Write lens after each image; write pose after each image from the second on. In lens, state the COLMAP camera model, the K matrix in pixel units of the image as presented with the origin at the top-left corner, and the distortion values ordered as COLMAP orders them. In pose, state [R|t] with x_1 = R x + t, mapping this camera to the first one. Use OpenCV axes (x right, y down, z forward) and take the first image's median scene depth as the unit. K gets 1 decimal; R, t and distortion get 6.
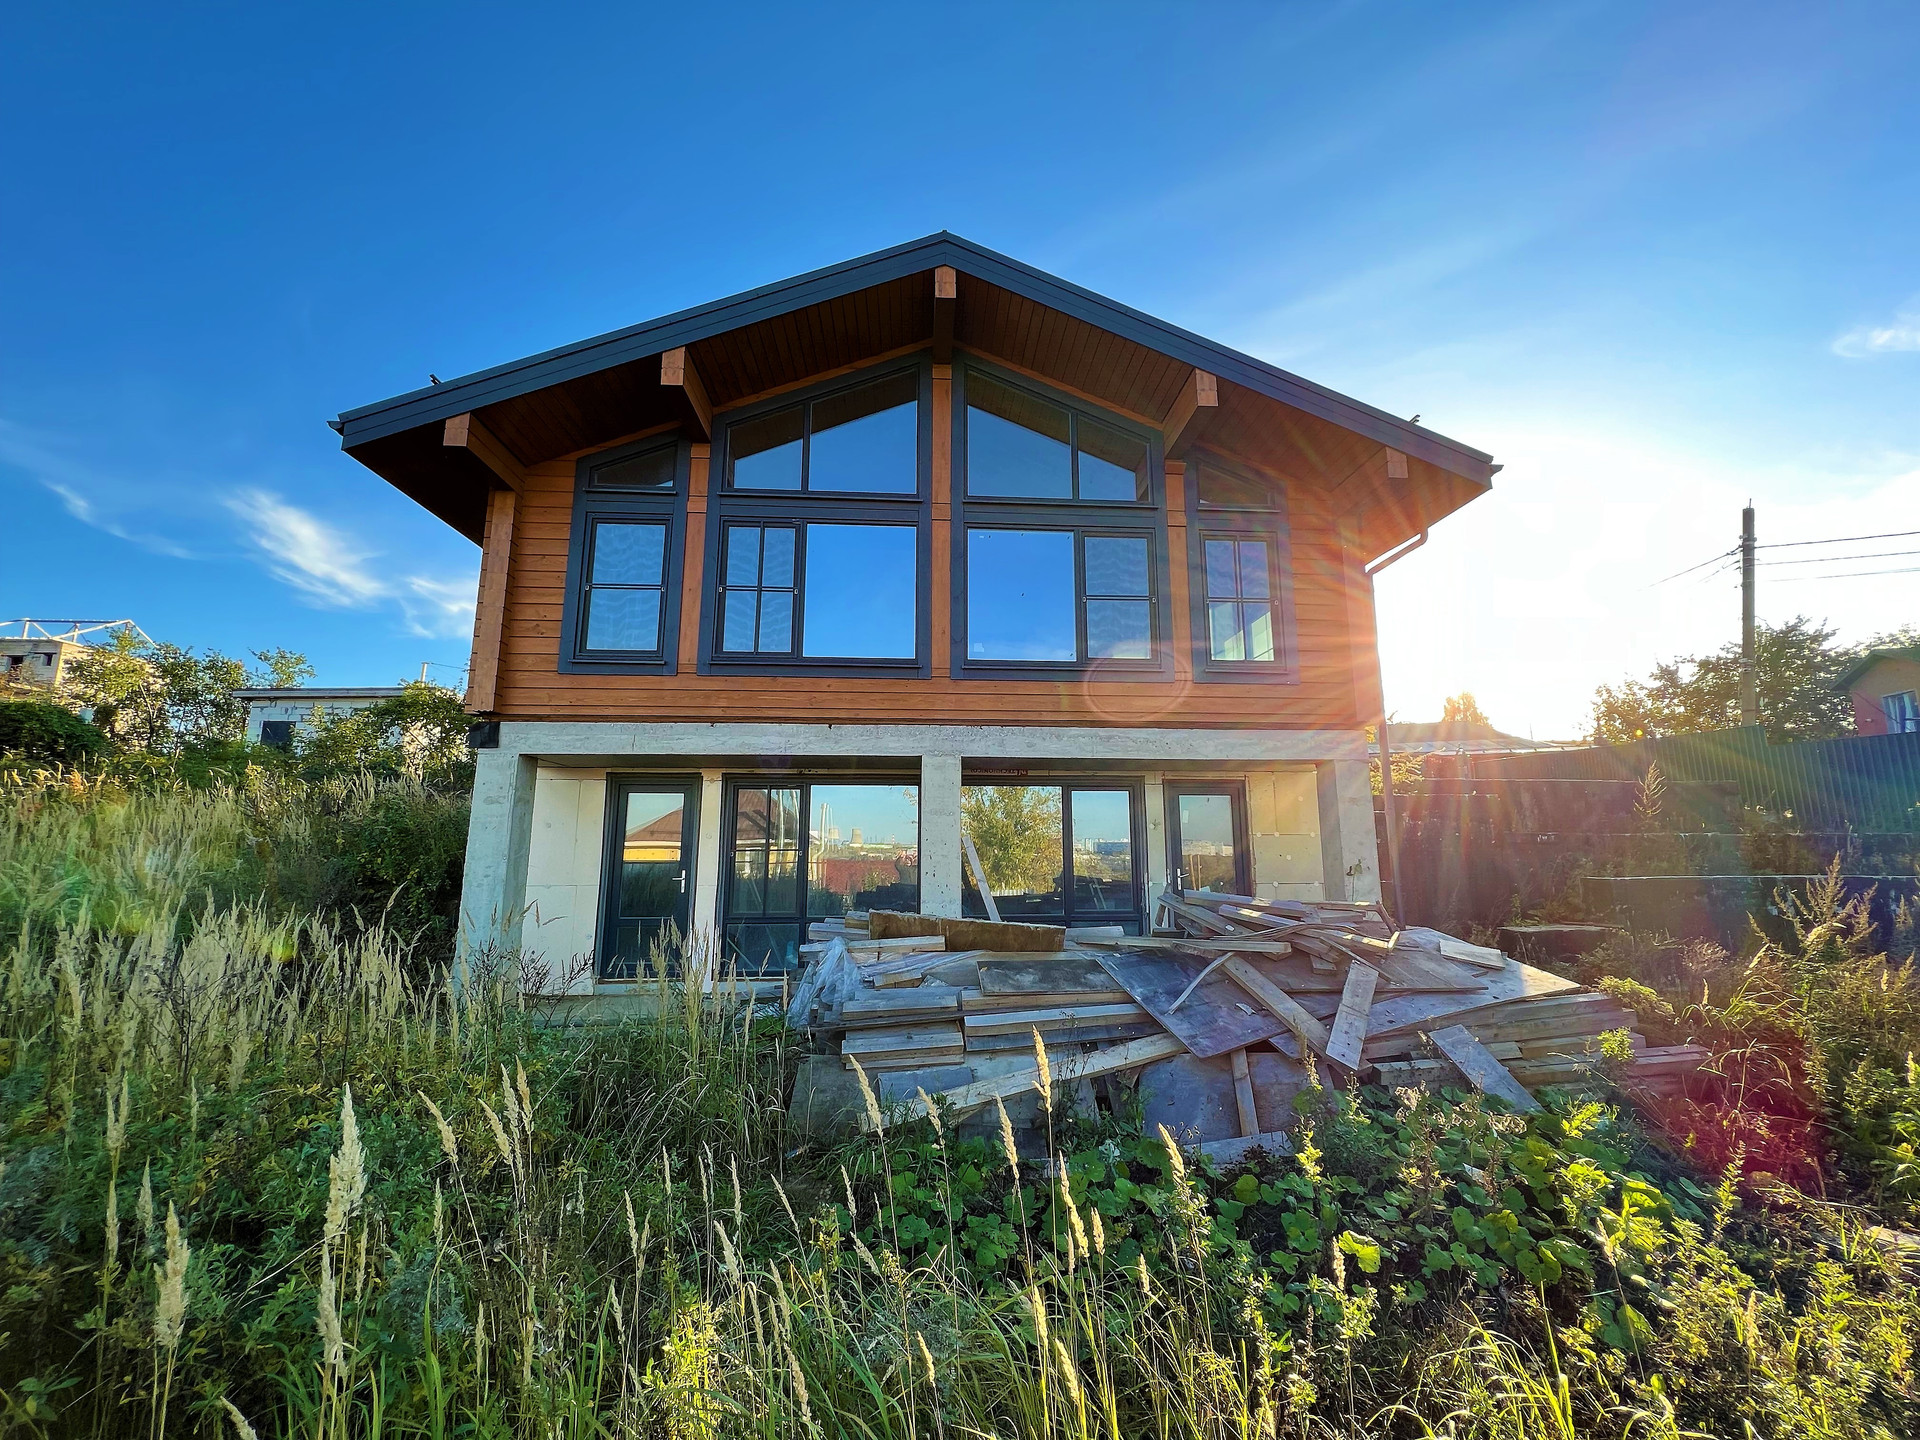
lens RADIAL K [[775.0, 0, 960.0], [0, 775.0, 720.0], [0, 0, 1]] dist [0.004889, 0.000153]
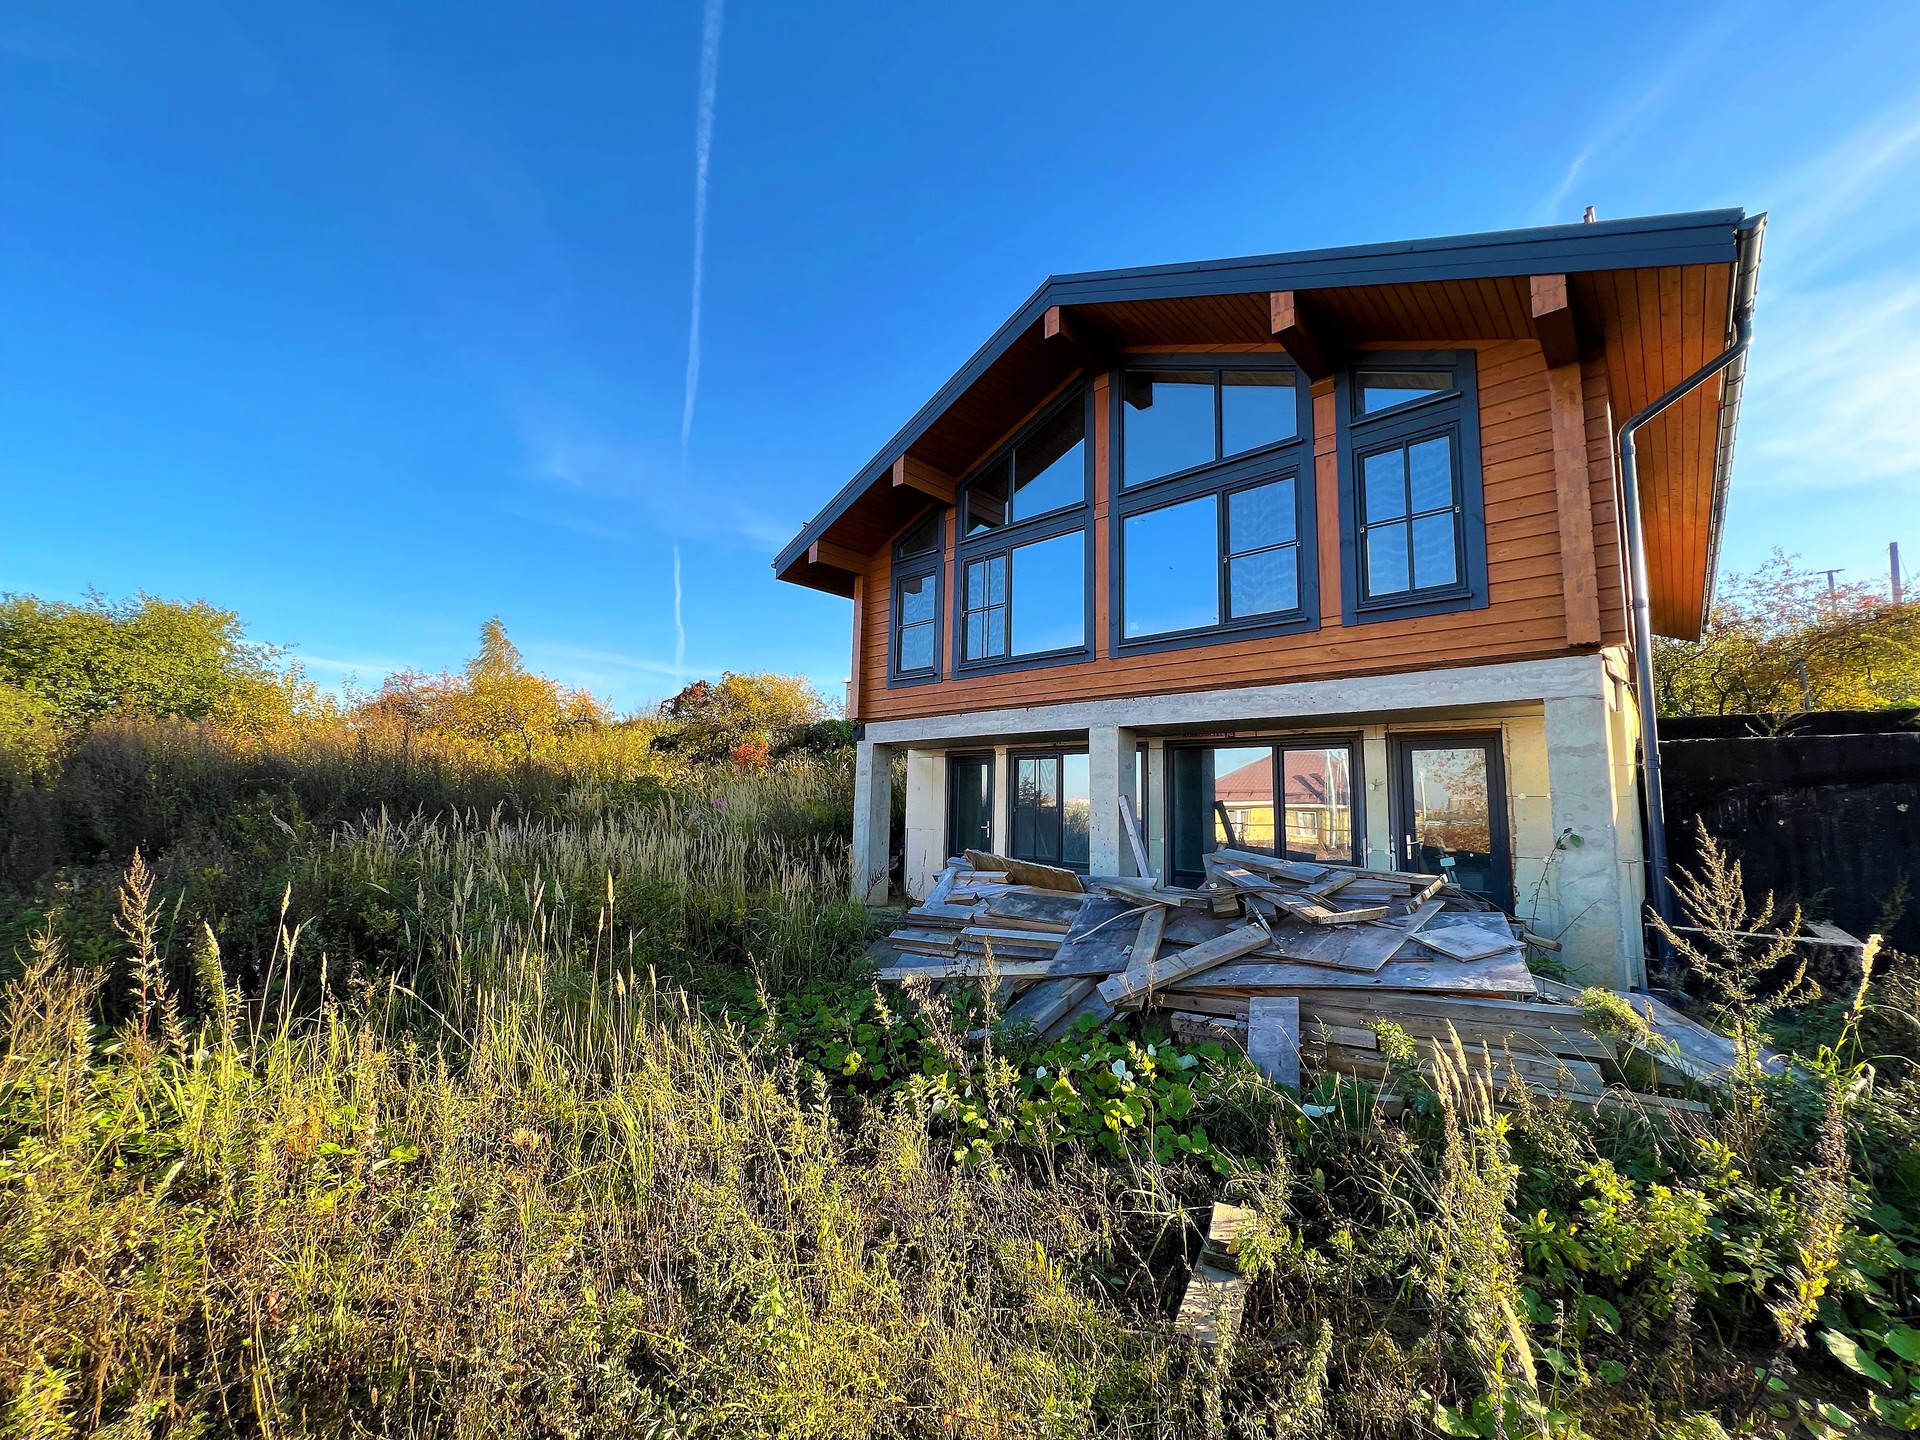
lens RADIAL K [[770.5, 0, 959.2], [0, 770.5, 726.4], [0, 0, 1]] dist [0.001067, 0.000114]
pose [[0.676492, -0.062859, -0.733763, 0.652086], [0.103518, 0.994575, 0.010236, 0.011042], [0.729139, -0.082882, 0.679329, 0.061827]]
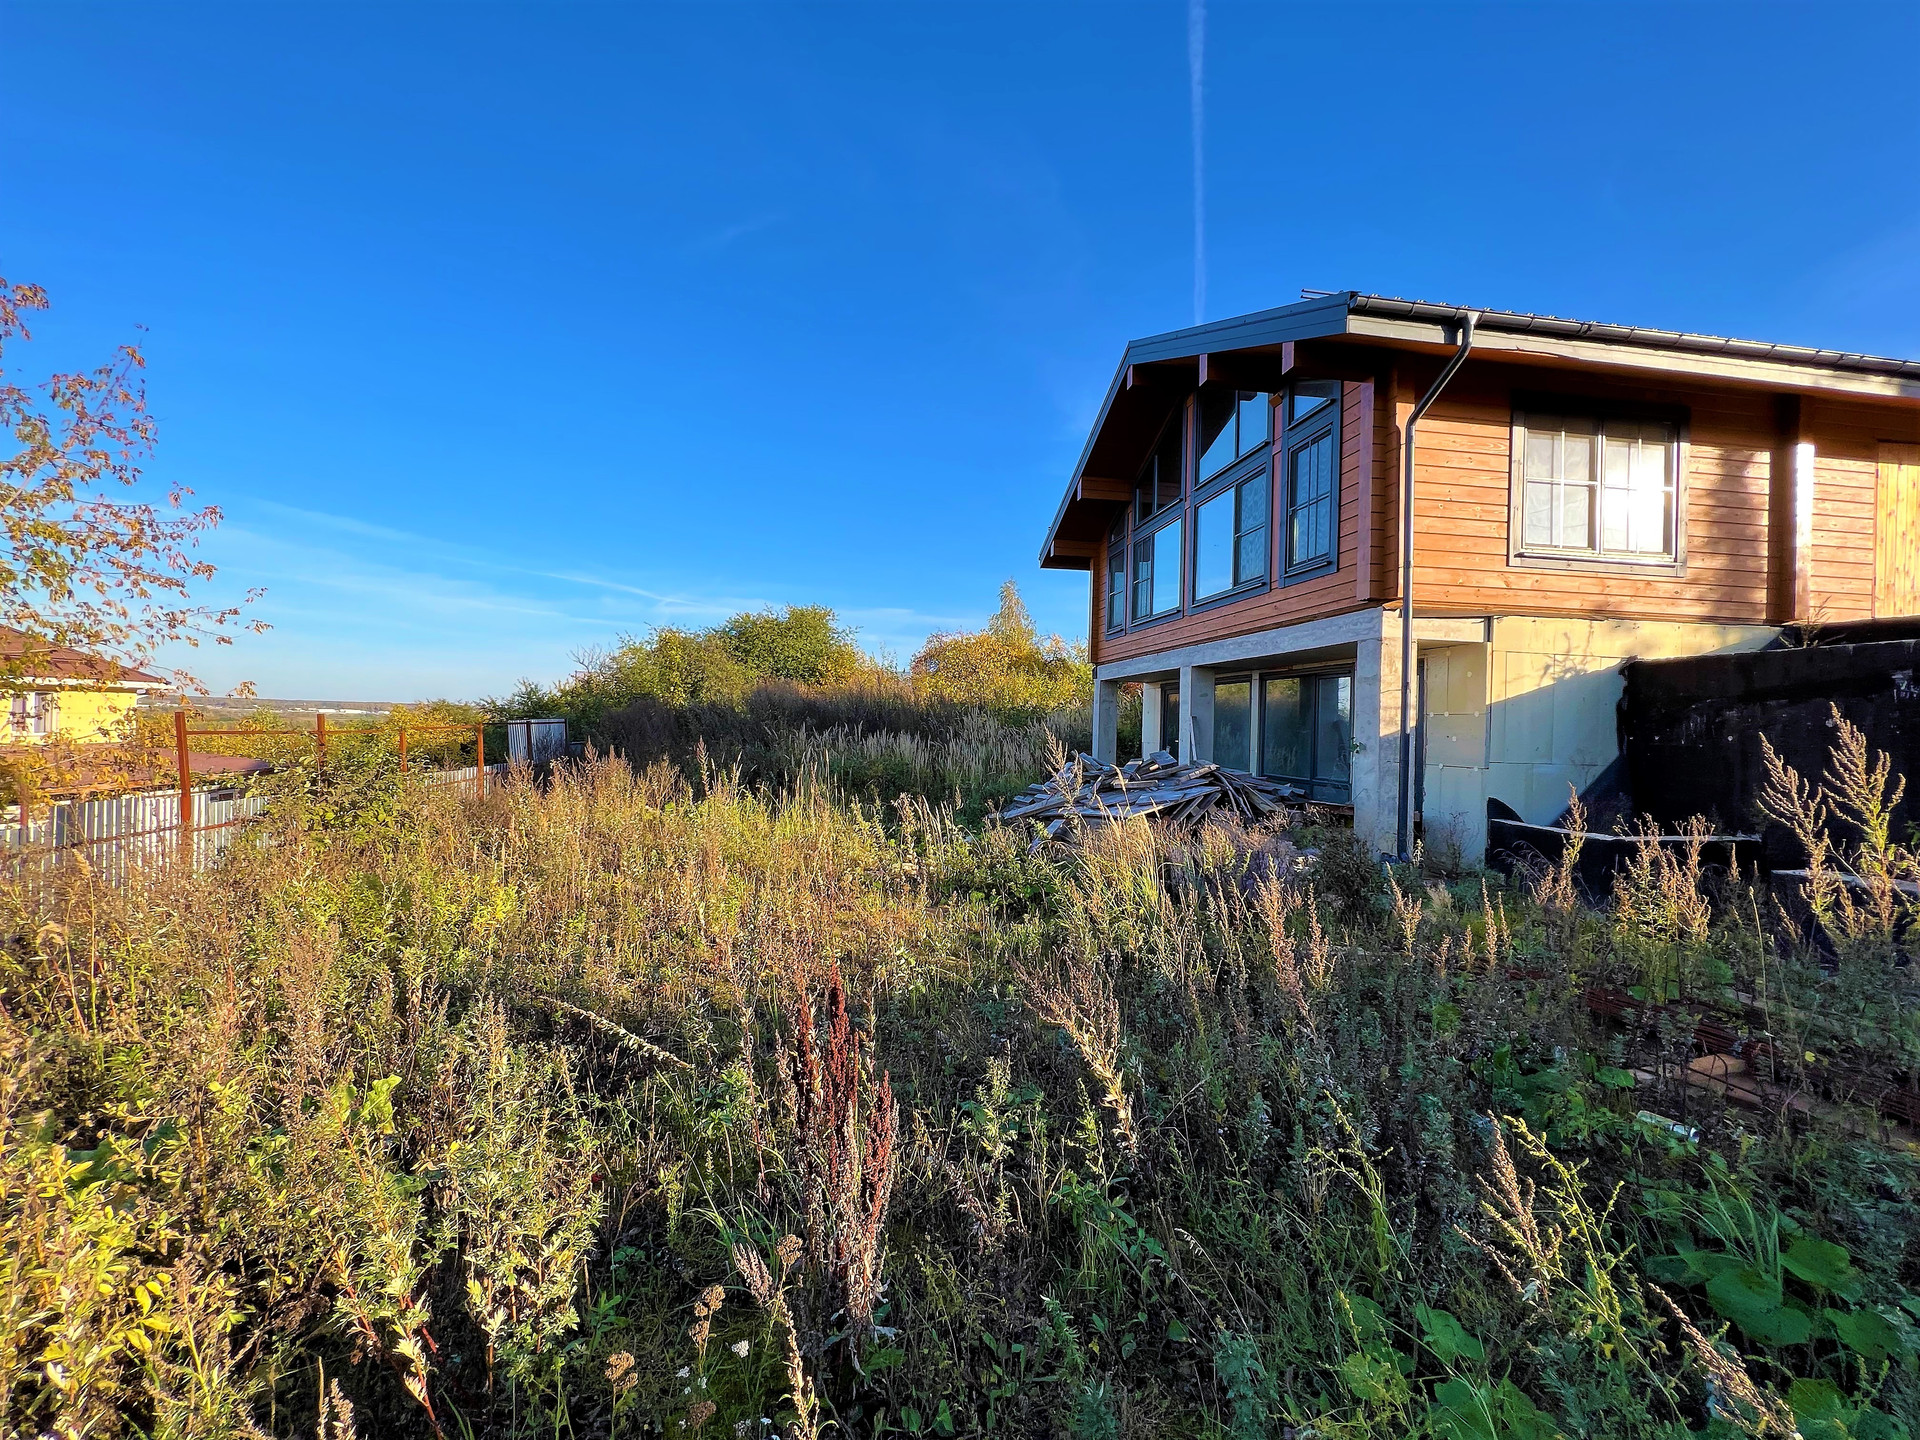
lens RADIAL K [[758.1, 0, 966.5], [0, 758.1, 724.0], [0, 0, 1]] dist [-0.000276, 0.000094]
pose [[0.087604, 0.008091, -0.996123, 1.434438], [0.147088, 0.988901, 0.020968, 0.062660], [0.985236, -0.148354, 0.085441, 0.396909]]
